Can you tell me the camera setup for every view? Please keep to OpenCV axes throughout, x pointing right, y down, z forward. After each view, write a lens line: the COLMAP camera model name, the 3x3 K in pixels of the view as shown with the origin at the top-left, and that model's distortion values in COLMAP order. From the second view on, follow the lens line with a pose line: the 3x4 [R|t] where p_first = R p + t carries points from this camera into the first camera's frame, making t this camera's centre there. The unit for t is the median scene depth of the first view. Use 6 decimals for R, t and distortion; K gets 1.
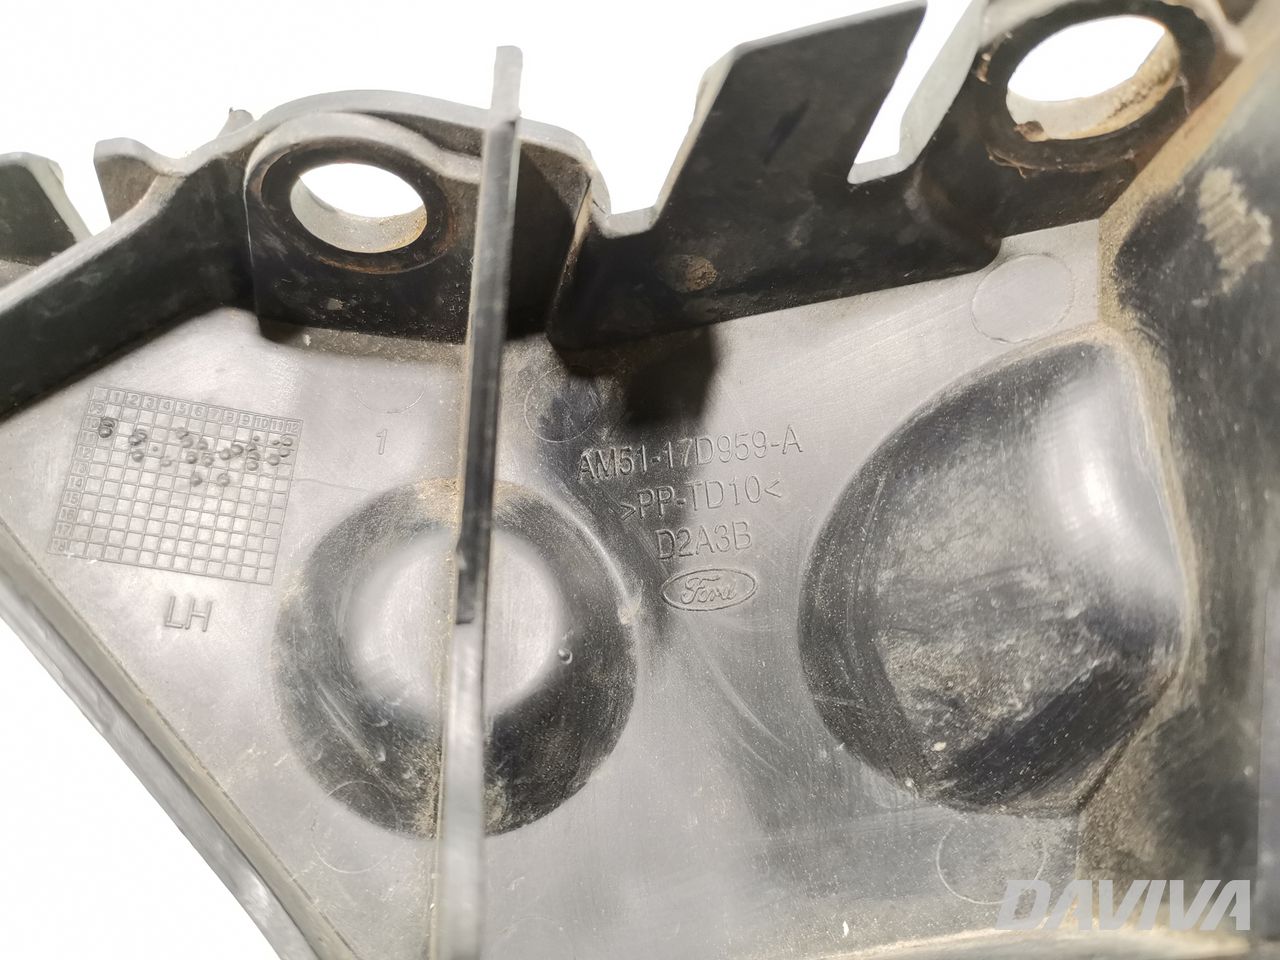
lens RADIAL K [[1013.3, 0, 604.6], [0, 1013.3, 479.1], [0, 0, 1]] dist [-0.080359, -0.000067]
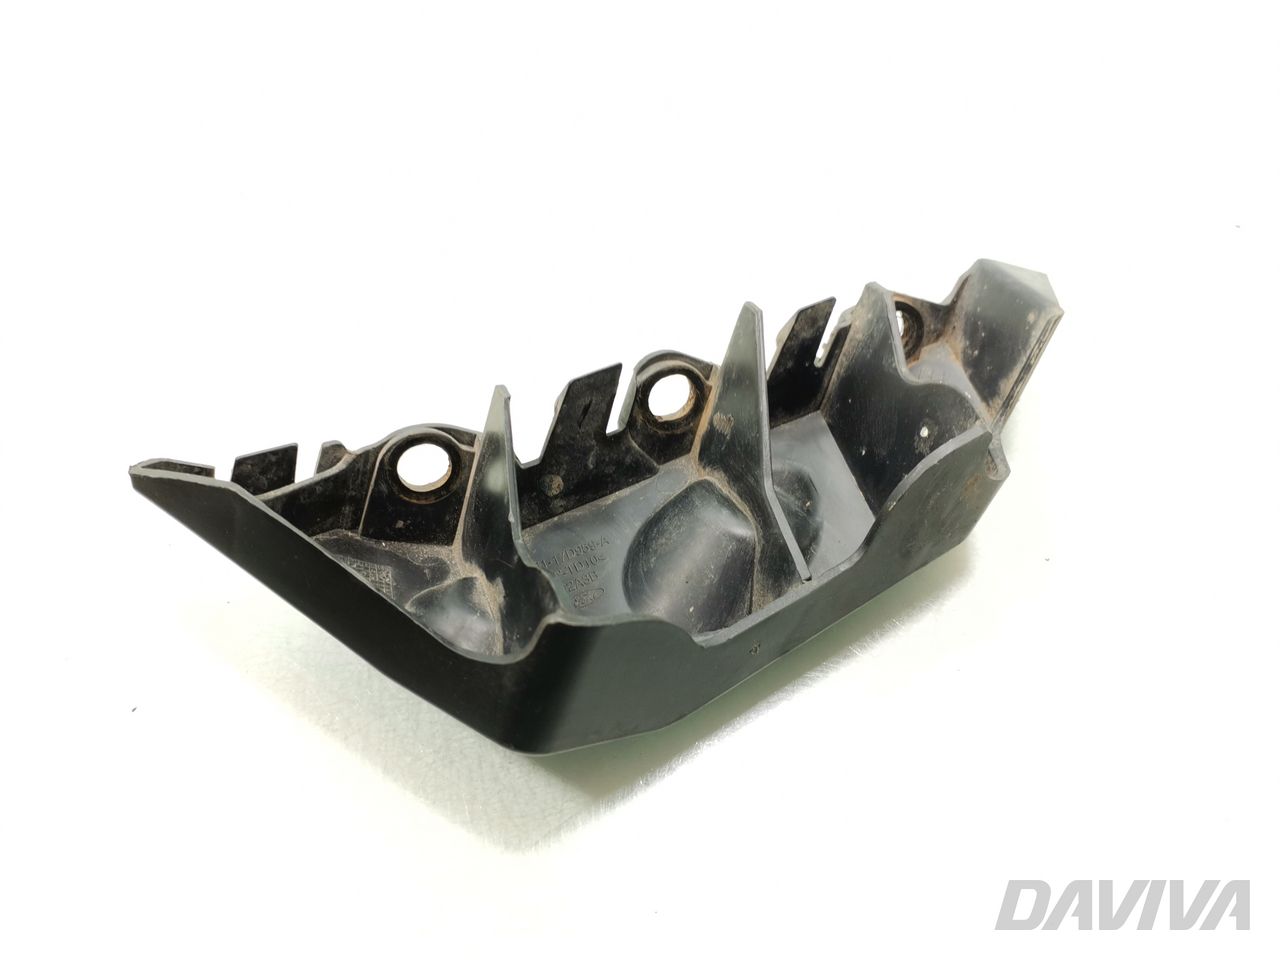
lens RADIAL K [[1013.3, 0, 604.6], [0, 1013.3, 479.1], [0, 0, 1]] dist [-0.080359, -0.000067]
pose [[0.940468, -0.022854, 0.339113, -0.723159], [0.240331, 0.750226, -0.615956, 1.523464], [-0.240335, 0.660786, 0.711056, -0.973179]]
